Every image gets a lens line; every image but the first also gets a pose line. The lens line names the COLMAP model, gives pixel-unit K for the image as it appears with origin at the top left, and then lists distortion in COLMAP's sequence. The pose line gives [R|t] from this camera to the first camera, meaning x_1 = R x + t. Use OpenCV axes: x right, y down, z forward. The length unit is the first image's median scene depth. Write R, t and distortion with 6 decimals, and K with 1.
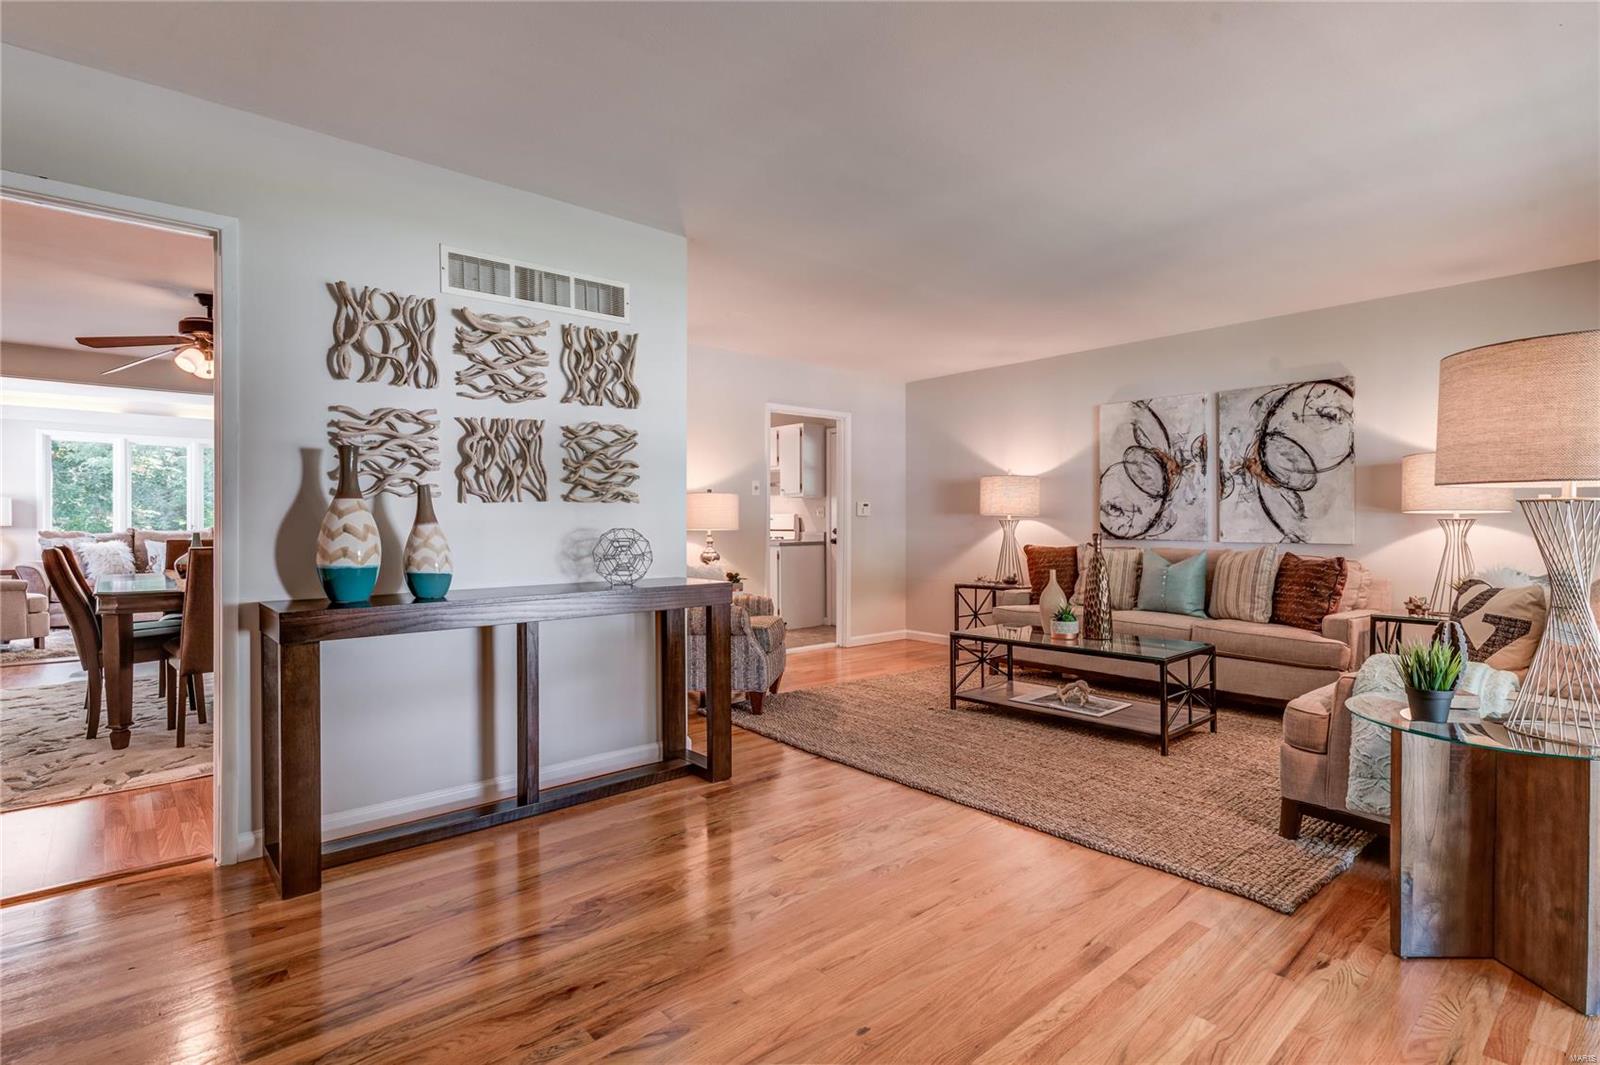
lens RADIAL K [[793.5, 0, 801.9], [0, 793.5, 519.8], [0, 0, 1]] dist [-0.002122, -0.001089]
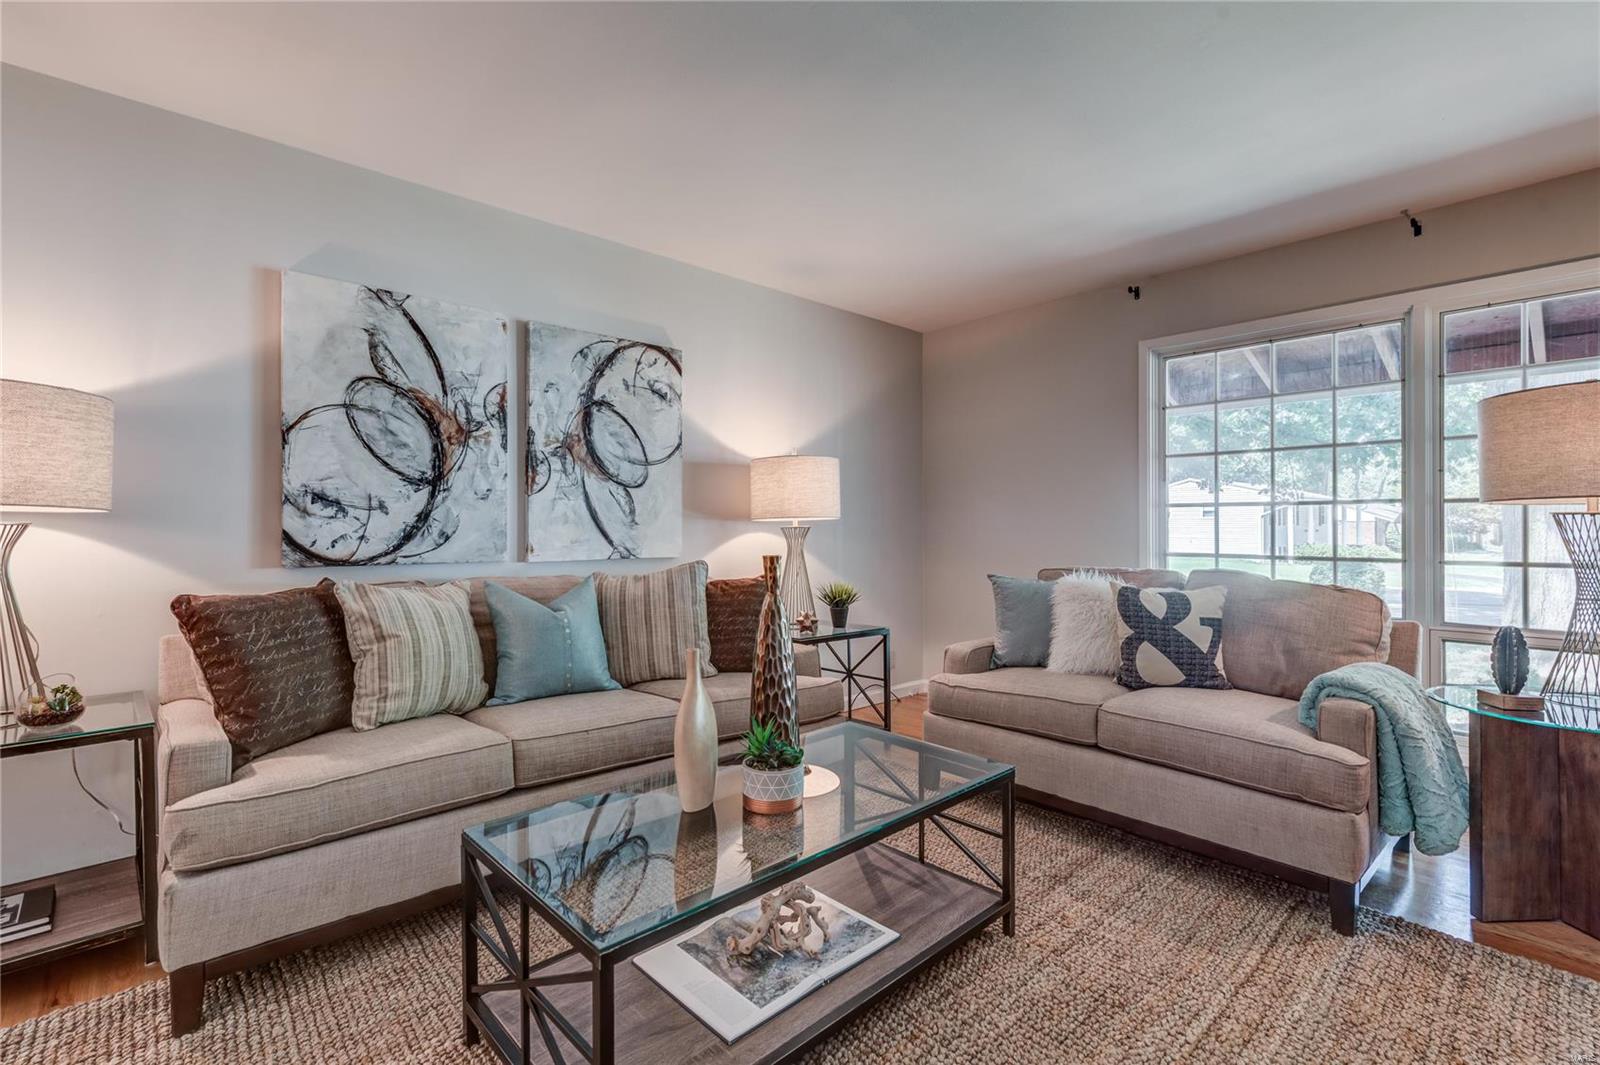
lens RADIAL K [[725.1, 0, 800.0], [0, 725.1, 532.5], [0, 0, 1]] dist [-0.001255, -0.000140]
pose [[-0.022256, -0.001979, 0.999750, -0.045451], [-0.001706, 0.999997, 0.001941, 0.003436], [-0.999751, -0.001662, -0.022259, 0.801177]]
